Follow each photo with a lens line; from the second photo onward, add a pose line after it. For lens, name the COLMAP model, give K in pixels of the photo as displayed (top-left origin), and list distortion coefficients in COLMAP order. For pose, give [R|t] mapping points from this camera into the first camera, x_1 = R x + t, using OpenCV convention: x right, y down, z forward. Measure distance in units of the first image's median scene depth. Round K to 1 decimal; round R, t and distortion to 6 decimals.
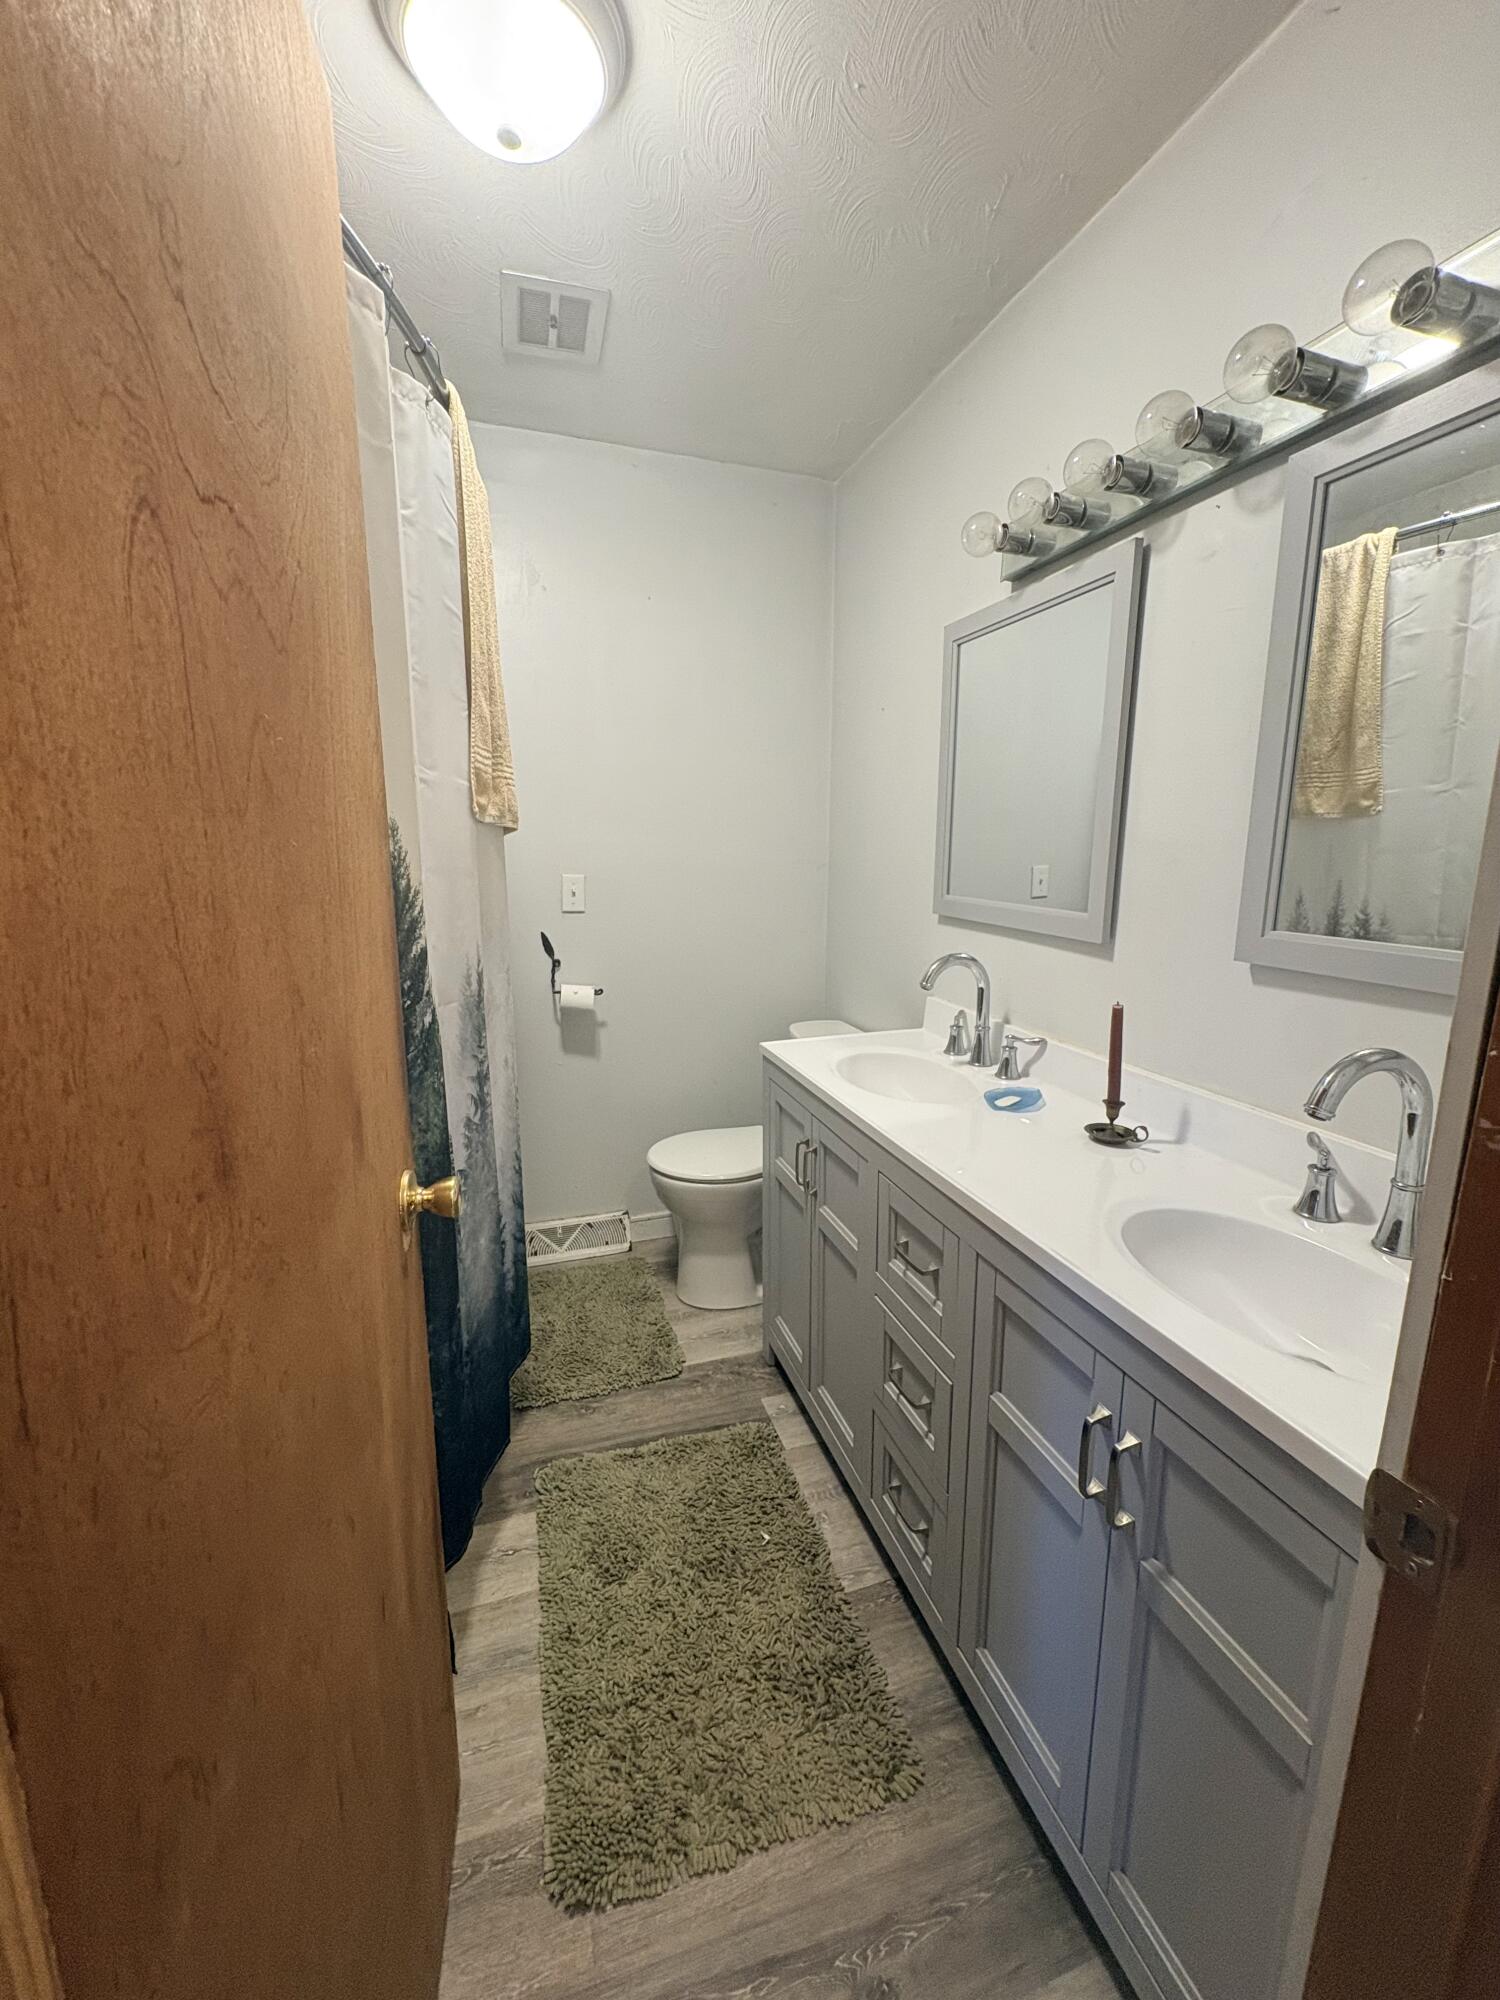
lens RADIAL K [[797.4, 0, 753.0], [0, 797.4, 999.5], [0, 0, 1]] dist [0.000616, -0.000458]
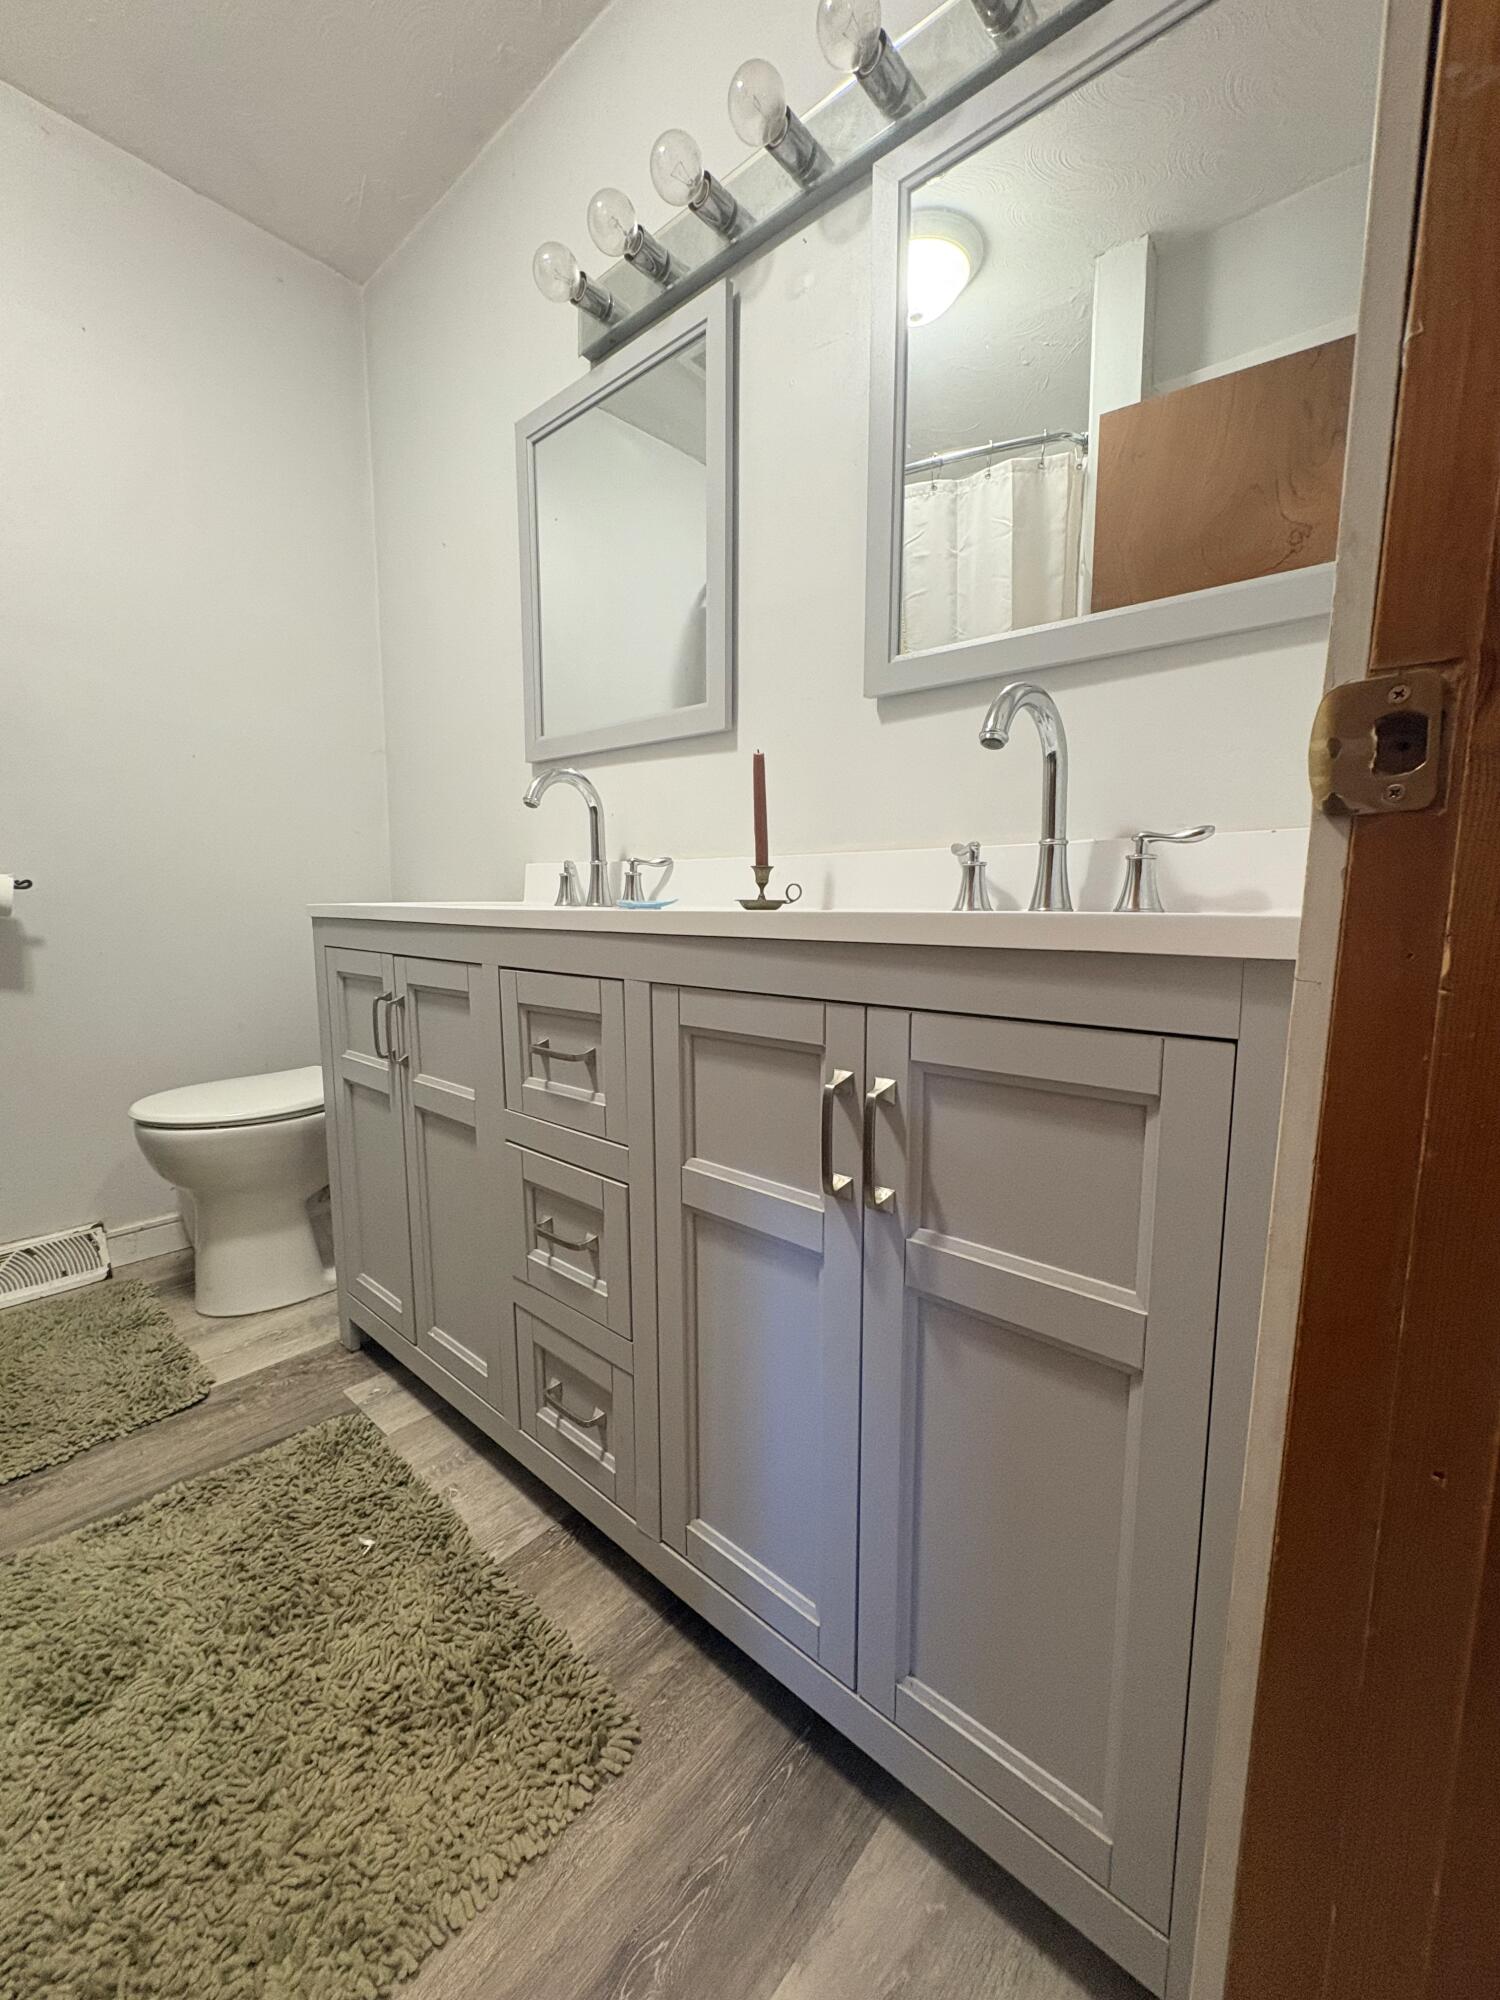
lens RADIAL K [[797.4, 0, 753.0], [0, 797.4, 999.5], [0, 0, 1]] dist [0.000616, -0.000458]
pose [[0.862073, -0.060705, 0.503135, -0.015958], [0.091711, 0.995095, -0.037076, 0.283016], [-0.498417, 0.078105, 0.863412, 0.220683]]
